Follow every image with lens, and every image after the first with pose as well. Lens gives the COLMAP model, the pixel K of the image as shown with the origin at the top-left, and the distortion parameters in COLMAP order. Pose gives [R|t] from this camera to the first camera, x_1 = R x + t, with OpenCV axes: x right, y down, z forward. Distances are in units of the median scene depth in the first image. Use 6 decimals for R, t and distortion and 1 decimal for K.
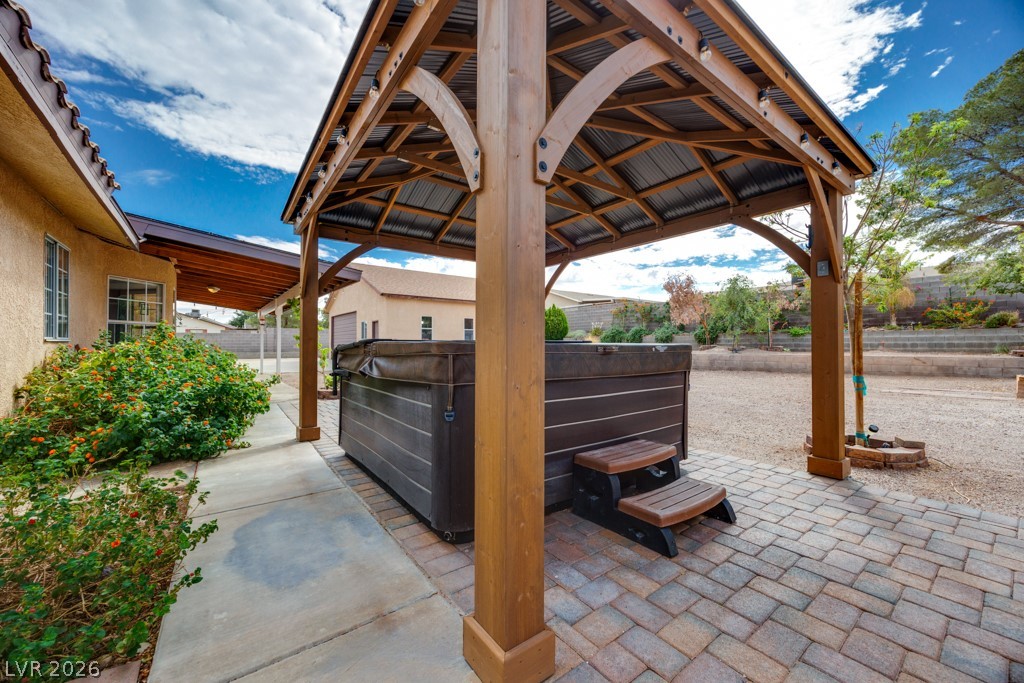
lens RADIAL K [[391.3, 0, 511.6], [0, 391.3, 339.0], [0, 0, 1]] dist [-0.001980, -0.000327]
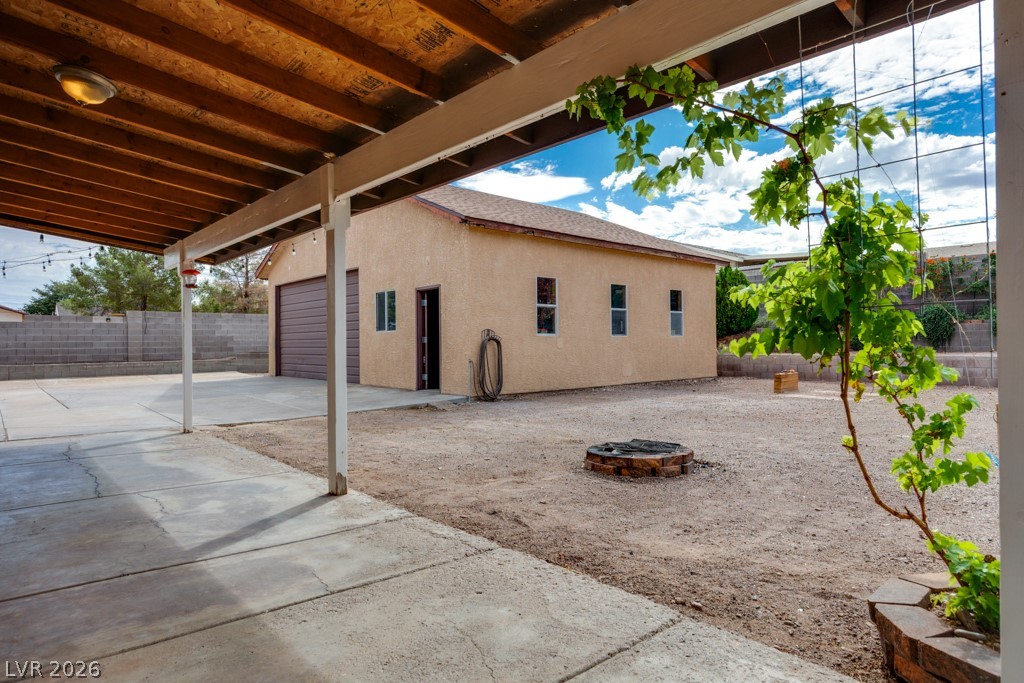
lens RADIAL K [[580.1, 0, 519.8], [0, 580.1, 341.1], [0, 0, 1]] dist [0.010566, 0.000309]
pose [[0.996596, -0.007904, 0.082061, -0.359677], [0.006949, 0.999905, 0.011917, 0.004855], [-0.082148, -0.011306, 0.996556, 0.438715]]
